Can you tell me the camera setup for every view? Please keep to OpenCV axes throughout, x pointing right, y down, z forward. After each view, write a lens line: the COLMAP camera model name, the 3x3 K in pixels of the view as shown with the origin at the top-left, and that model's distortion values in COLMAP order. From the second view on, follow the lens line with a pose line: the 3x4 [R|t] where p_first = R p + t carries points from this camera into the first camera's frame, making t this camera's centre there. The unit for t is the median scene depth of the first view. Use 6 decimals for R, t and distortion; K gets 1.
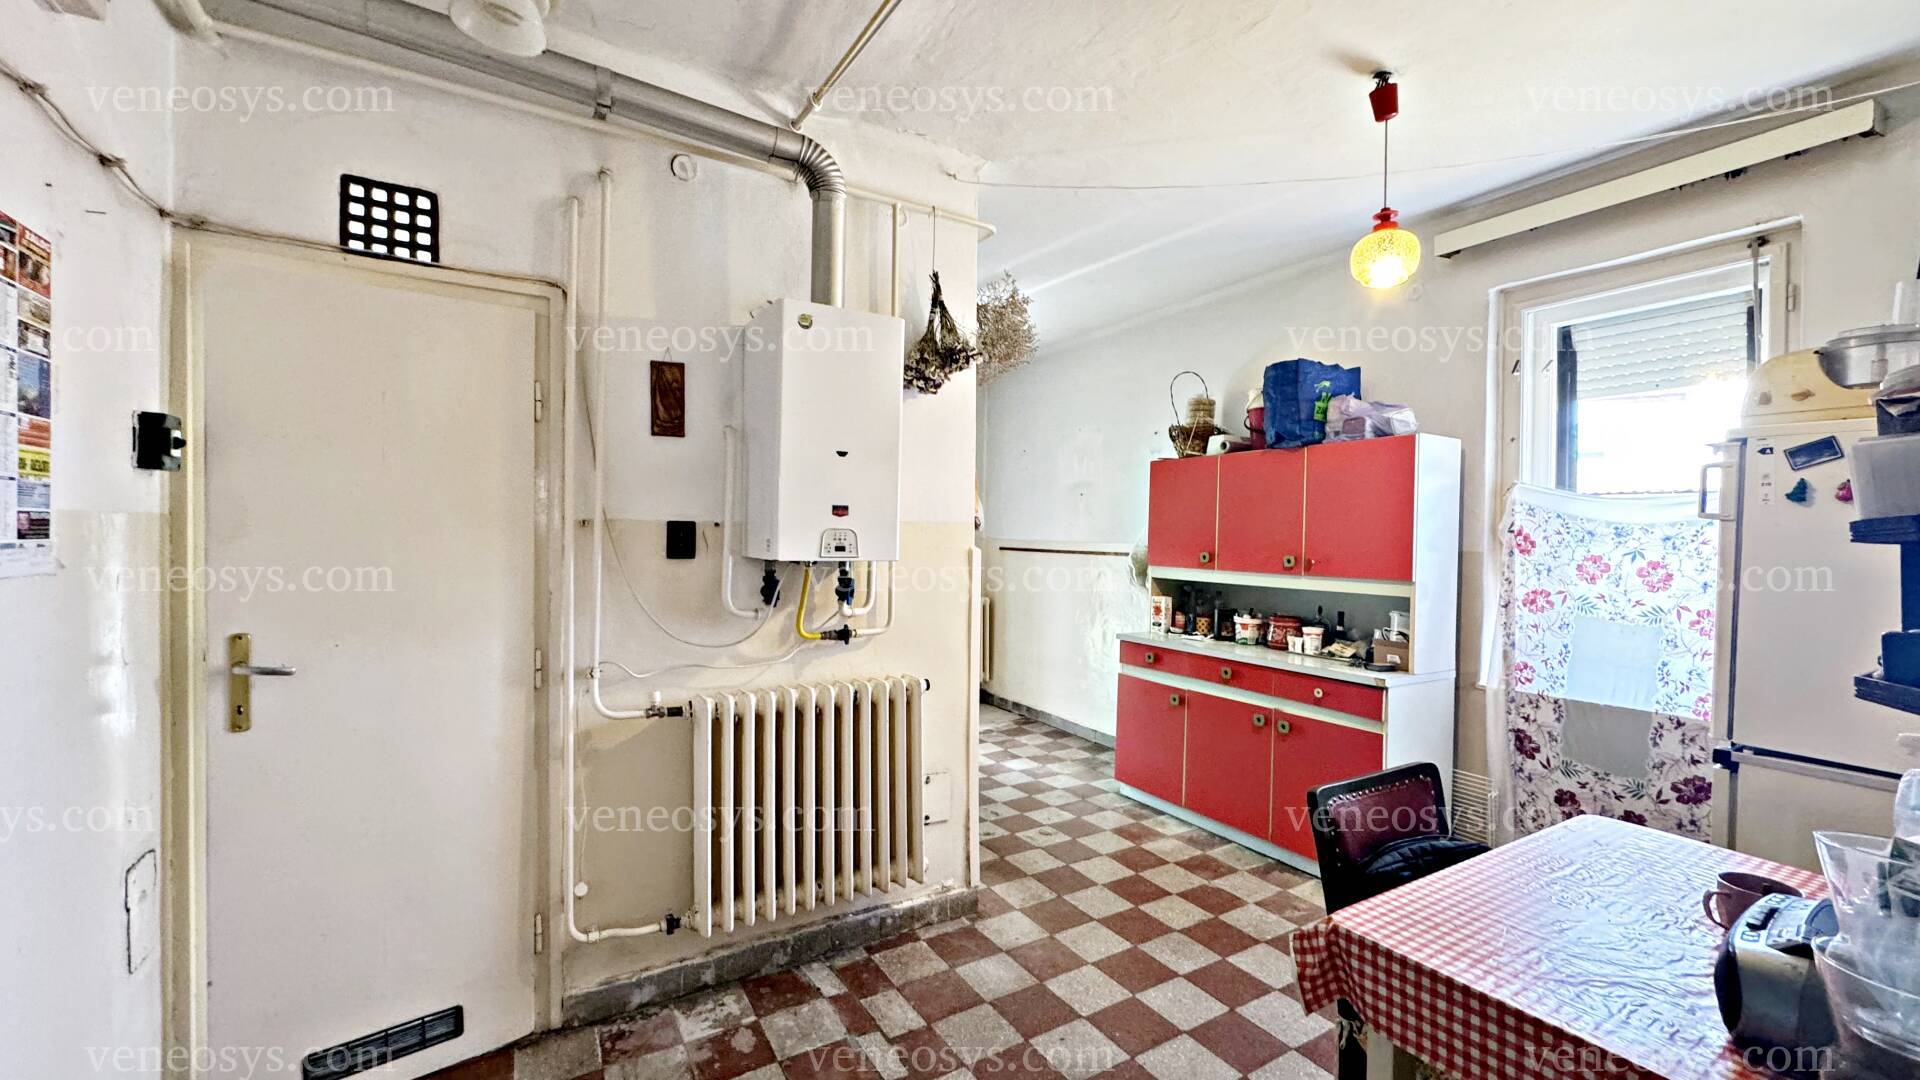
lens RADIAL K [[765.7, 0, 962.4], [0, 765.7, 541.6], [0, 0, 1]] dist [-0.004993, 0.000338]
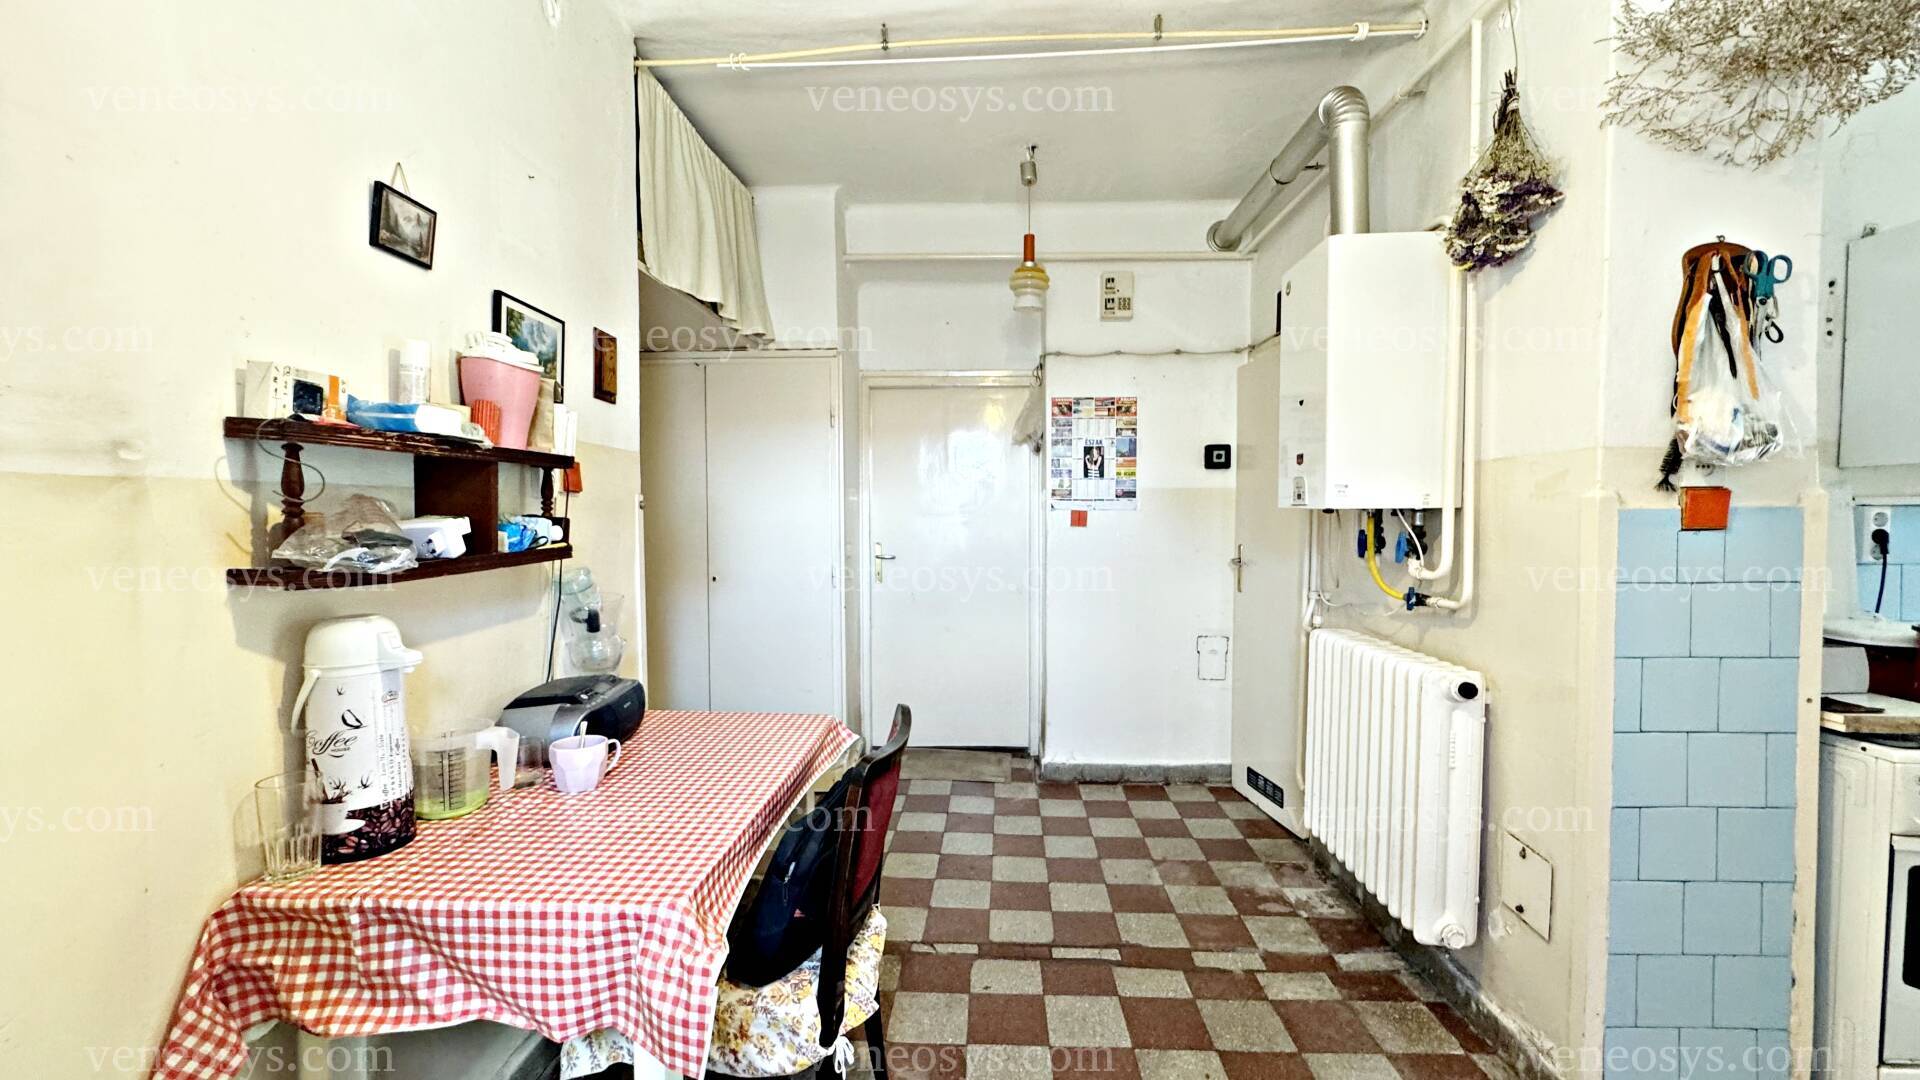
lens RADIAL K [[765.7, 0, 962.4], [0, 765.7, 541.6], [0, 0, 1]] dist [-0.004993, 0.000338]
pose [[-0.552320, 0.020853, -0.833372, 0.699161], [-0.015634, 0.999252, 0.035365, 0.030117], [0.833486, 0.032562, -0.551581, 0.885402]]
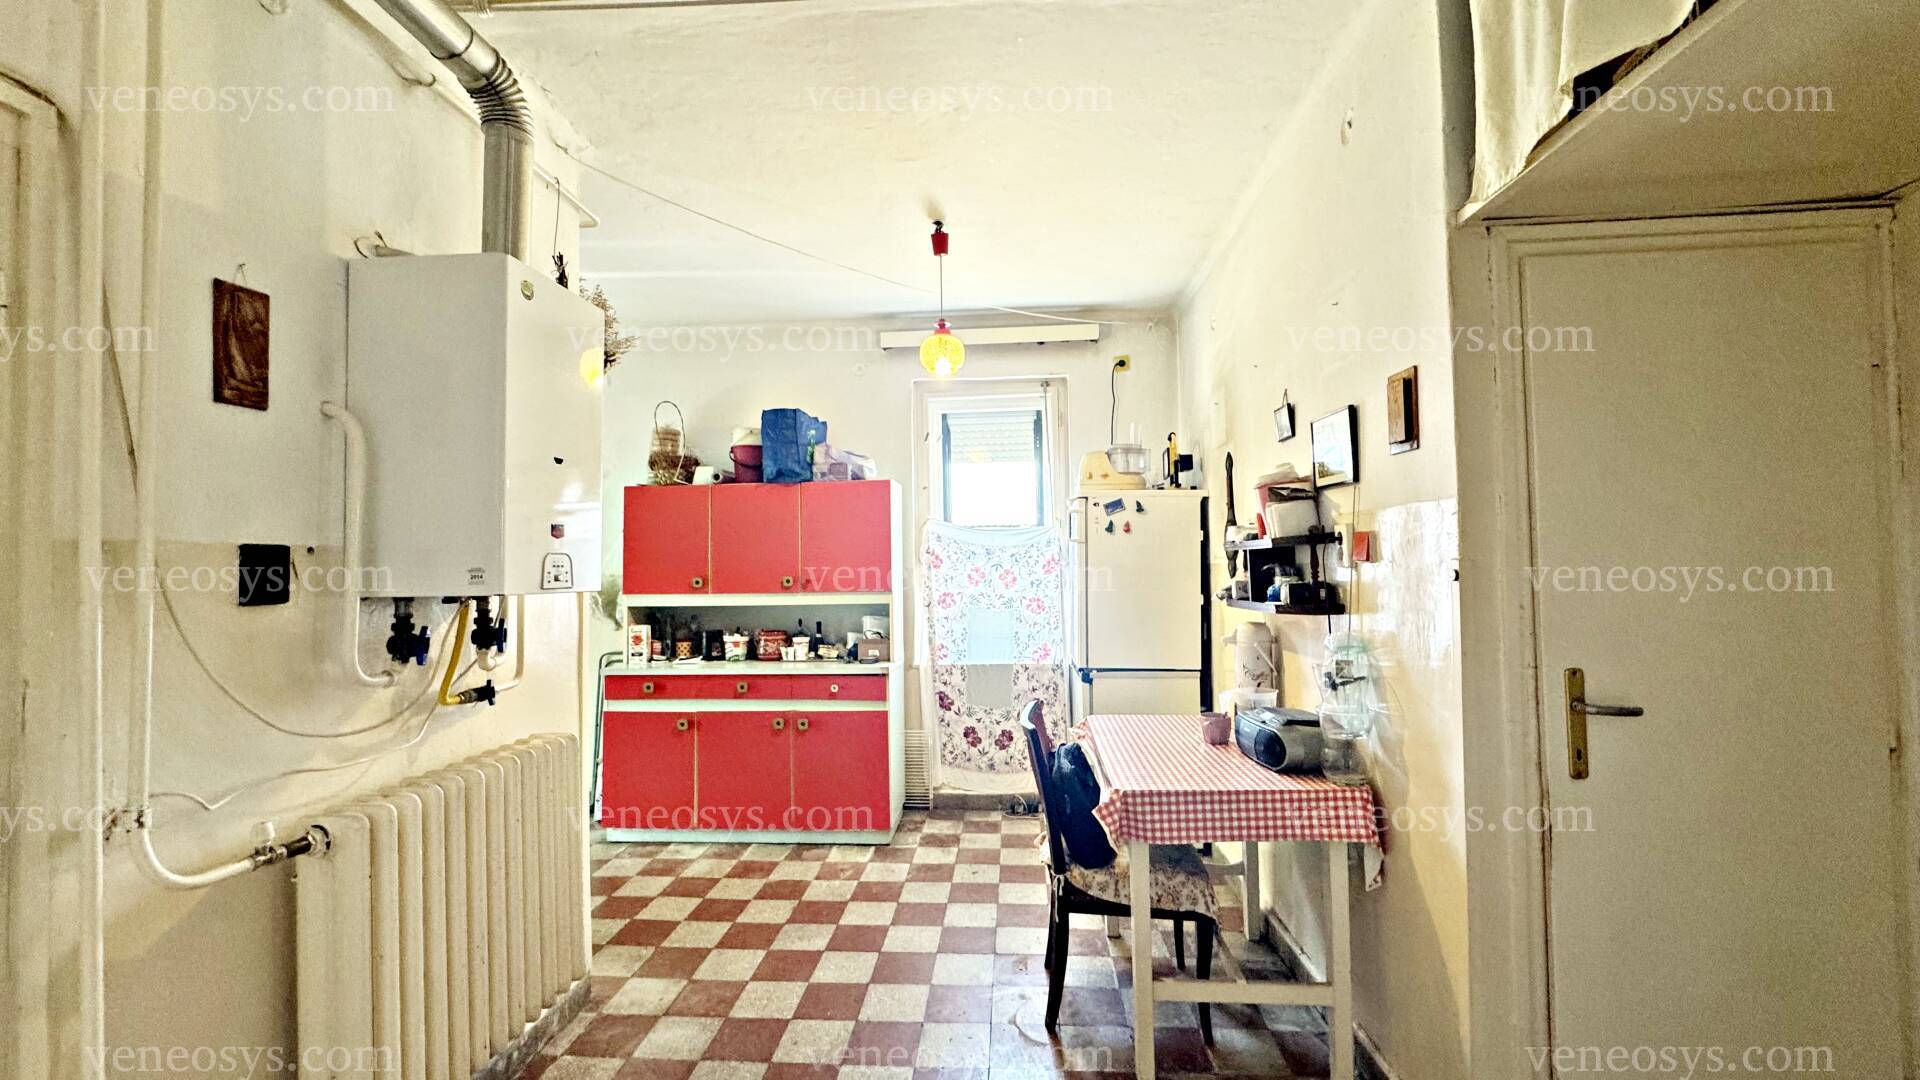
lens RADIAL K [[765.7, 0, 962.4], [0, 765.7, 541.6], [0, 0, 1]] dist [-0.004993, 0.000338]
pose [[0.577360, 0.001900, 0.816487, -0.425571], [0.031945, 0.999179, -0.024914, 0.003599], [-0.815864, 0.040467, 0.576826, 0.138008]]
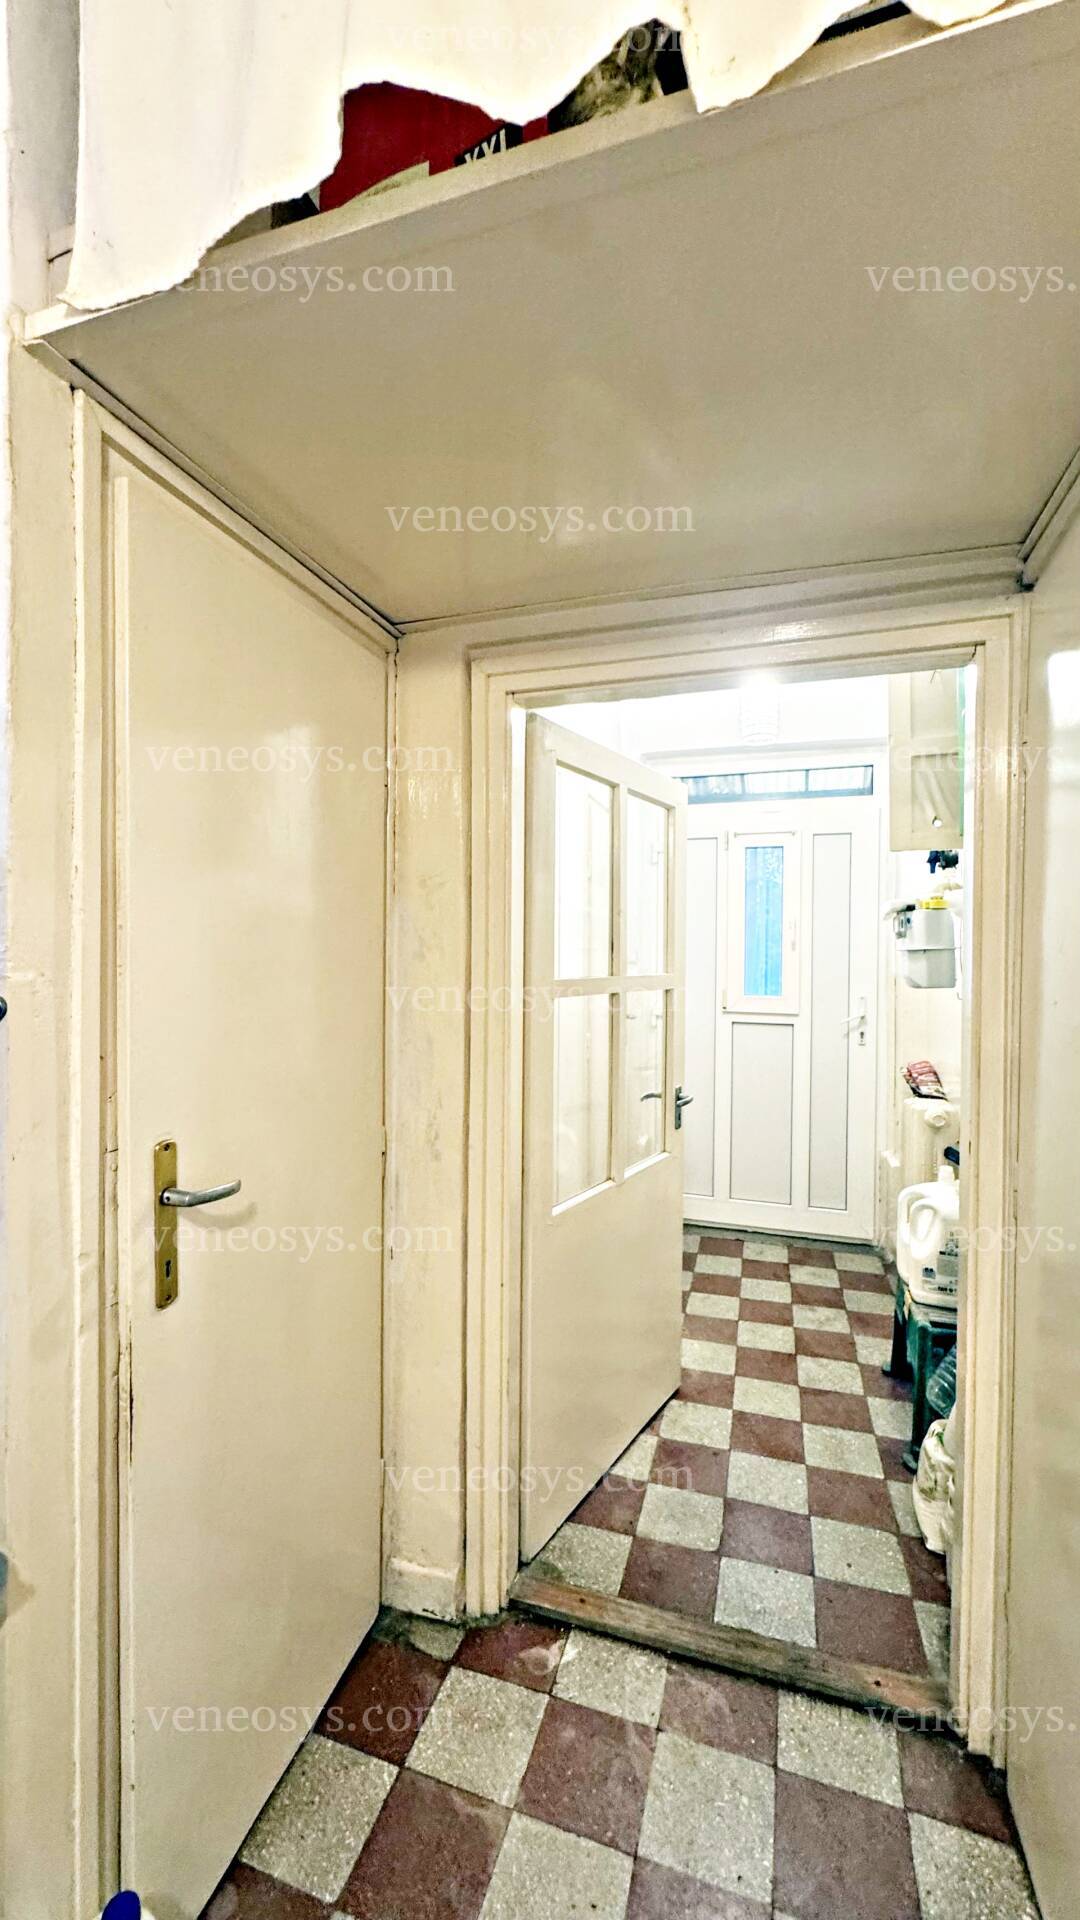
lens RADIAL K [[765.7, 0, 540.4], [0, 765.7, 962.6], [0, 0, 1]] dist [-0.004993, 0.000338]
pose [[-0.664607, -0.024504, 0.746791, -0.124685], [-0.005002, 0.999586, 0.028347, -0.001119], [-0.747177, 0.015104, -0.664454, 0.203666]]
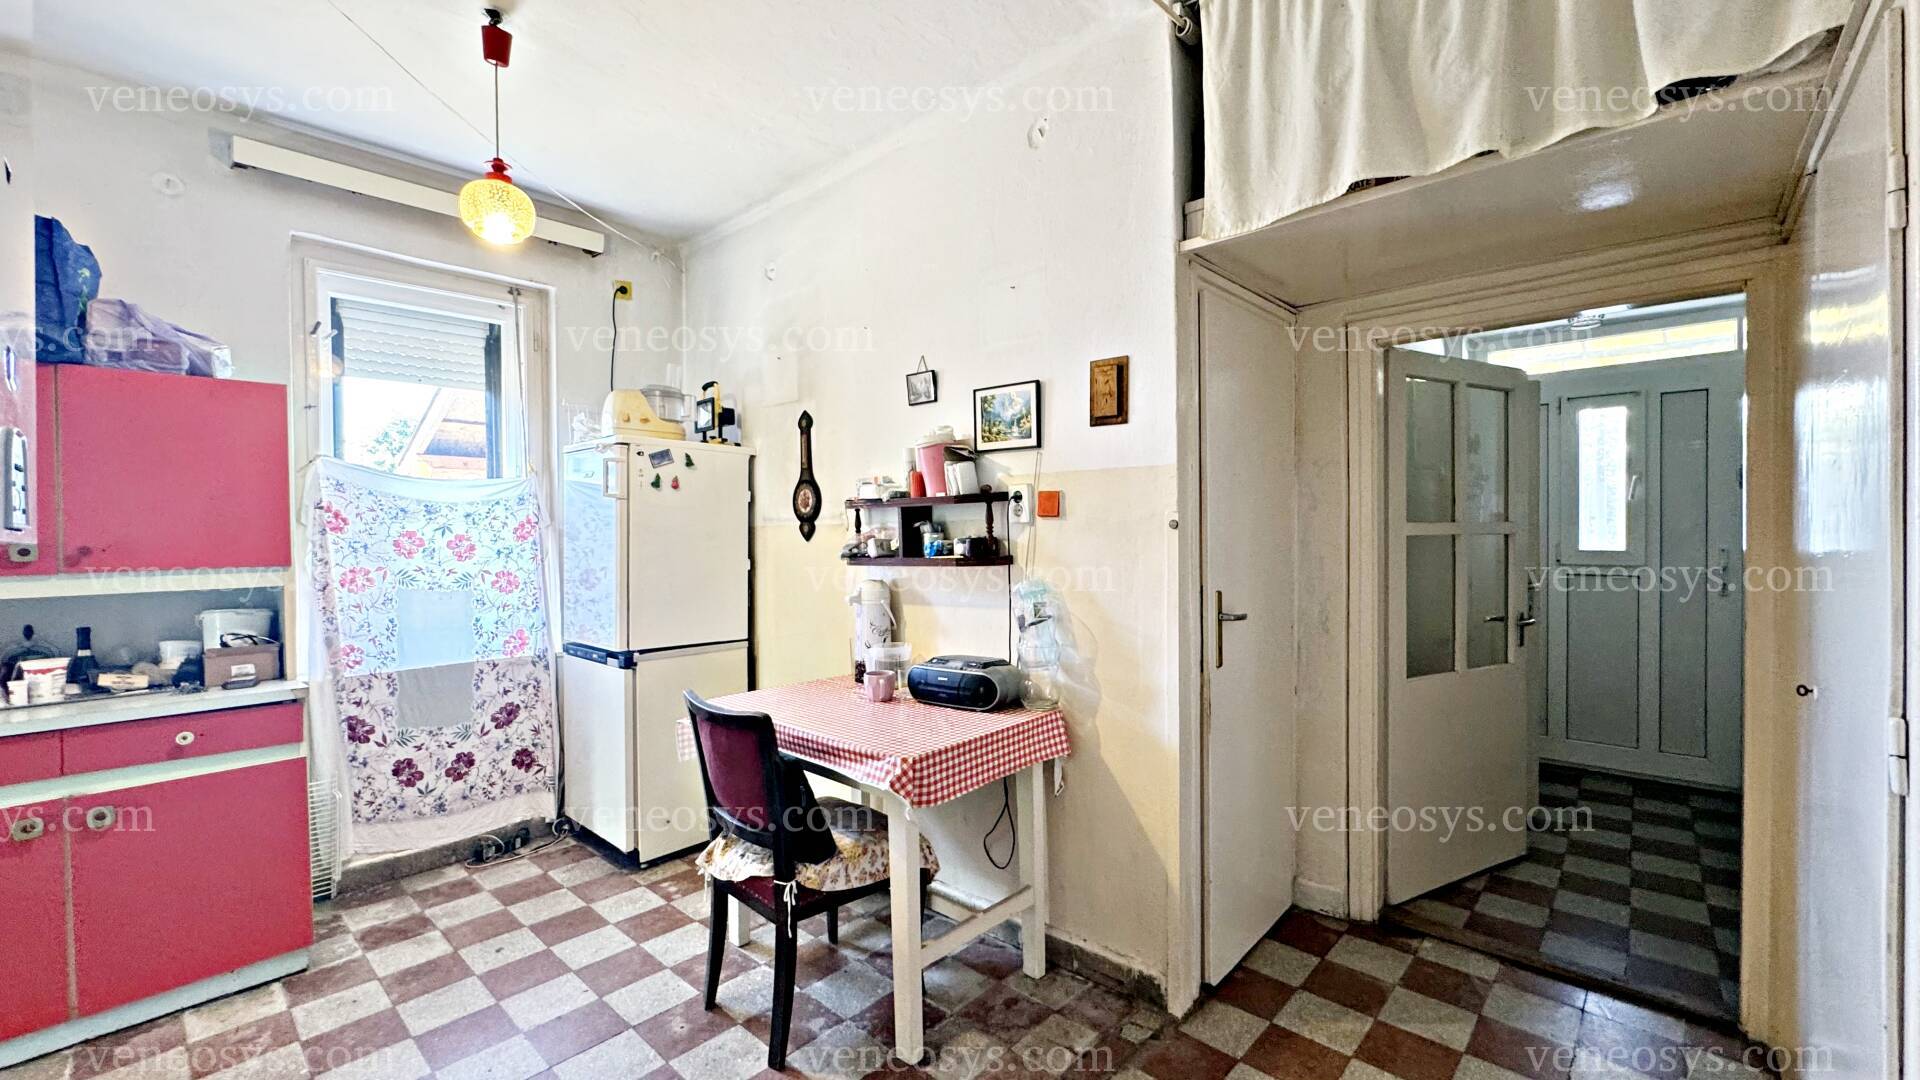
lens RADIAL K [[765.7, 0, 962.4], [0, 765.7, 541.6], [0, 0, 1]] dist [-0.004993, 0.000338]
pose [[-0.280533, -0.021094, 0.959613, -0.399580], [0.019435, 0.999429, 0.027651, 0.017860], [-0.959648, 0.026407, -0.279963, 0.548582]]
